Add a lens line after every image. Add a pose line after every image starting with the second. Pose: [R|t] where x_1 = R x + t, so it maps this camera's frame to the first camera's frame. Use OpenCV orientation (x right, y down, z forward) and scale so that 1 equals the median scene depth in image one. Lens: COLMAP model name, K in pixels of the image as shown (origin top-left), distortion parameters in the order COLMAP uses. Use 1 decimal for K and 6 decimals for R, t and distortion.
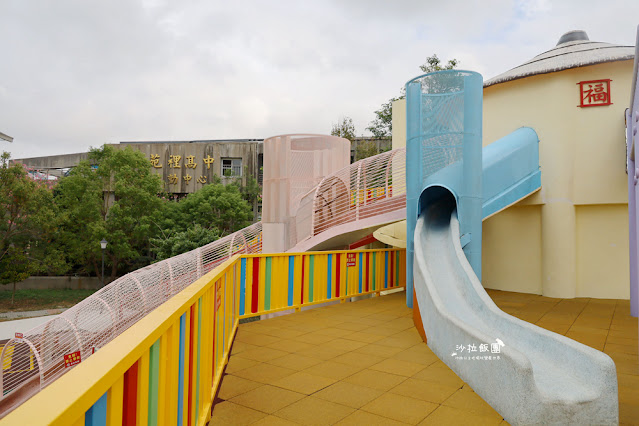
lens RADIAL K [[442.1, 0, 319.2], [0, 442.1, 212.6], [0, 0, 1]] dist [0.007607, 0.004603]
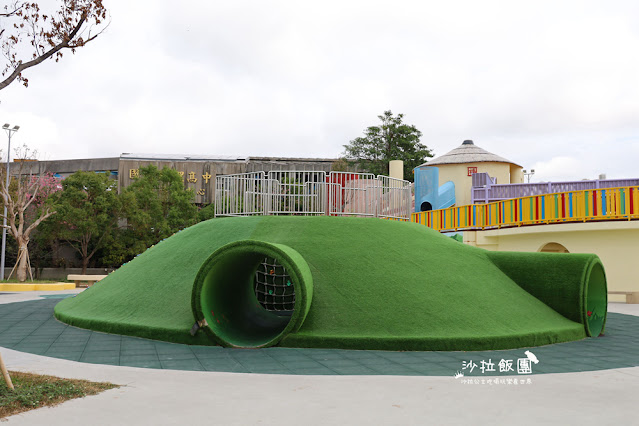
lens RADIAL K [[596.9, 0, 319.8], [0, 596.9, 216.0], [0, 0, 1]] dist [0.007262, 0.000000]
pose [[0.973385, 0.021292, 0.228185, -0.321017], [-0.012667, 0.999151, -0.039197, 0.050509], [-0.228826, 0.035264, 0.972828, -0.663130]]
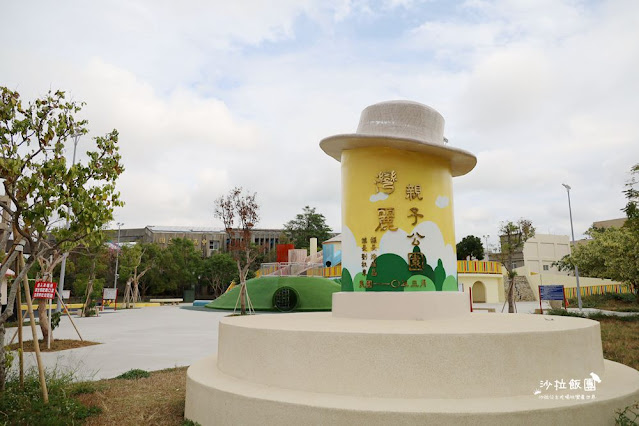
lens RADIAL K [[442.1, 0, 317.9], [0, 442.1, 214.2], [0, 0, 1]] dist [0.007607, 0.004603]
pose [[0.928284, 0.049281, 0.368592, -0.532680], [-0.000706, 0.991412, -0.130775, 0.027518], [-0.371872, 0.121136, 0.920346, -1.162814]]
